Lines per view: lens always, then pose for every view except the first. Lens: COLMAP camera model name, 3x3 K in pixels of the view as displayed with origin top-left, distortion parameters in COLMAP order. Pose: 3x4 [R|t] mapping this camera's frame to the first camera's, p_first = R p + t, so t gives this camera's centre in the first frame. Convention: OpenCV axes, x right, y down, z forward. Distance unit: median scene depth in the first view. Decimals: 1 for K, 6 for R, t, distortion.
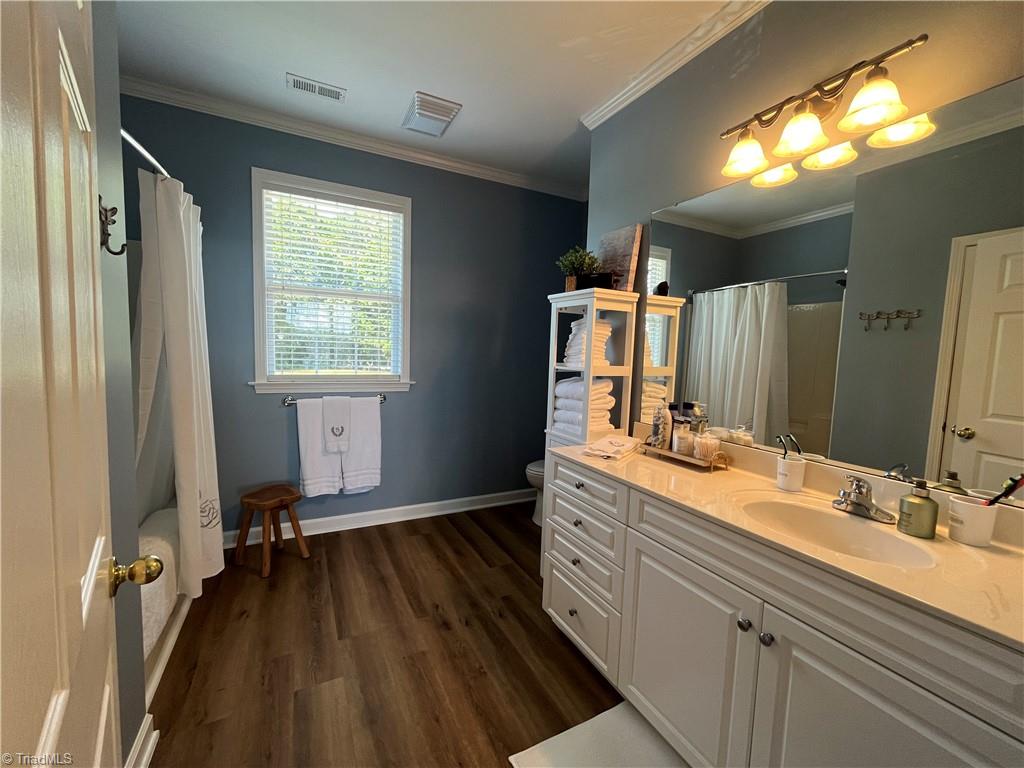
lens RADIAL K [[415.3, 0, 510.9], [0, 415.3, 385.8], [0, 0, 1]] dist [-0.003312, 0.000307]
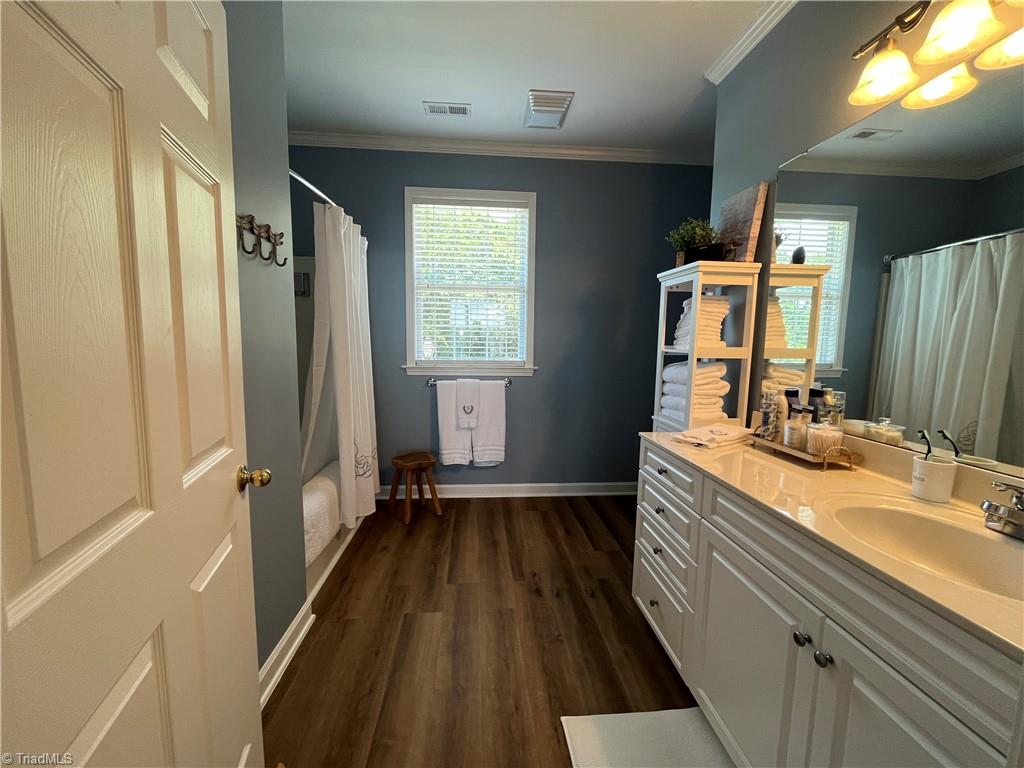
lens RADIAL K [[415.3, 0, 510.9], [0, 415.3, 385.8], [0, 0, 1]] dist [-0.003312, 0.000307]
pose [[0.923232, 0.023275, -0.383538, 0.170564], [-0.016604, 0.999648, 0.020695, 0.025656], [0.383884, -0.012738, 0.923293, -0.004644]]
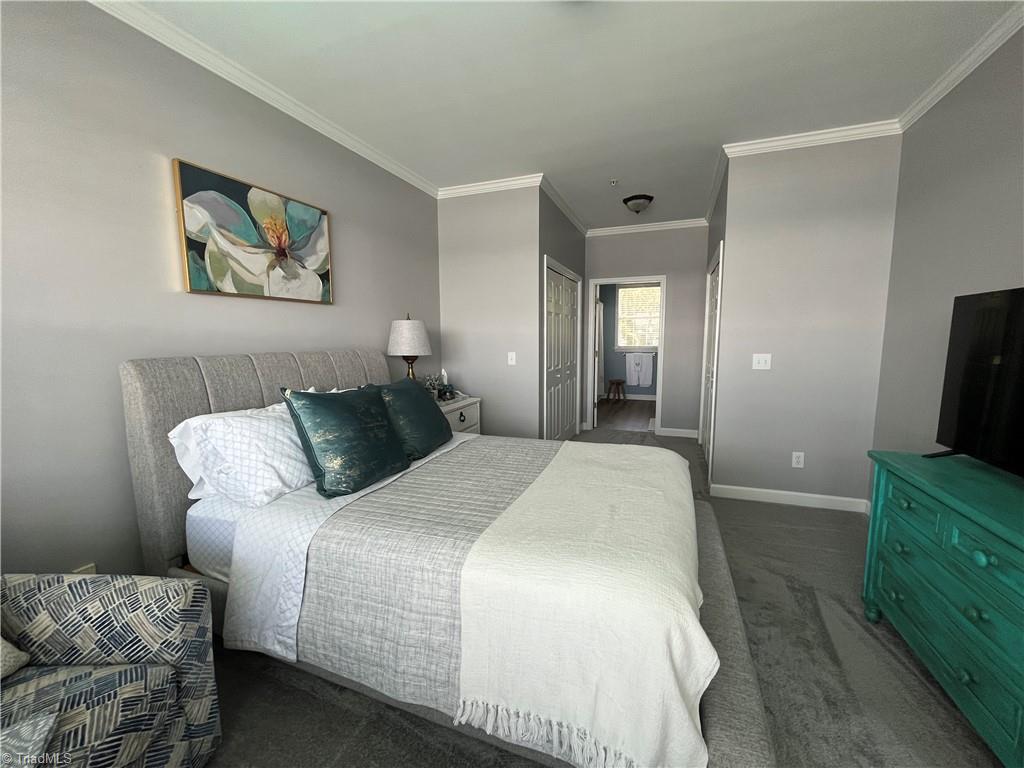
lens RADIAL K [[415.3, 0, 519.4], [0, 415.3, 383.8], [0, 0, 1]] dist [-0.003312, 0.000307]
pose [[0.665735, 0.046781, -0.744720, 1.718638], [-0.035921, 0.998885, 0.030636, 0.262889], [0.745323, 0.006356, 0.666673, -2.243155]]
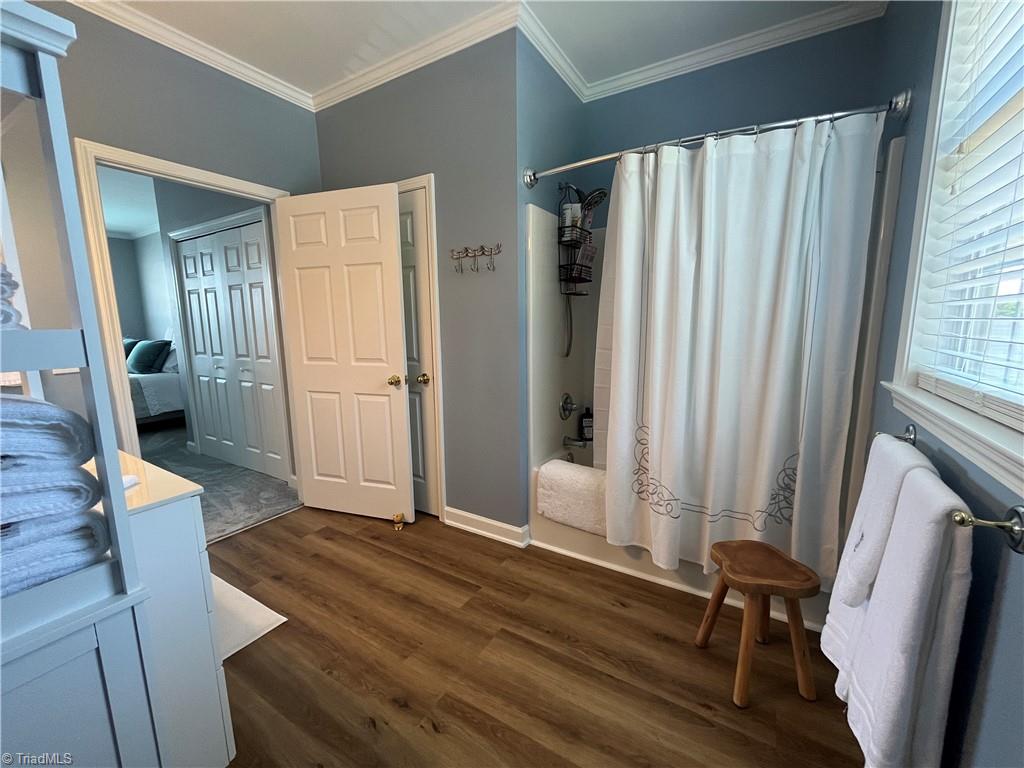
lens RADIAL K [[415.3, 0, 512.7], [0, 415.3, 387.2], [0, 0, 1]] dist [-0.003312, 0.000307]
pose [[-0.854034, 0.057417, -0.517038, 0.014942], [-0.060821, 0.976054, 0.208853, -0.102569], [0.516649, 0.209815, -0.830091, 1.523912]]
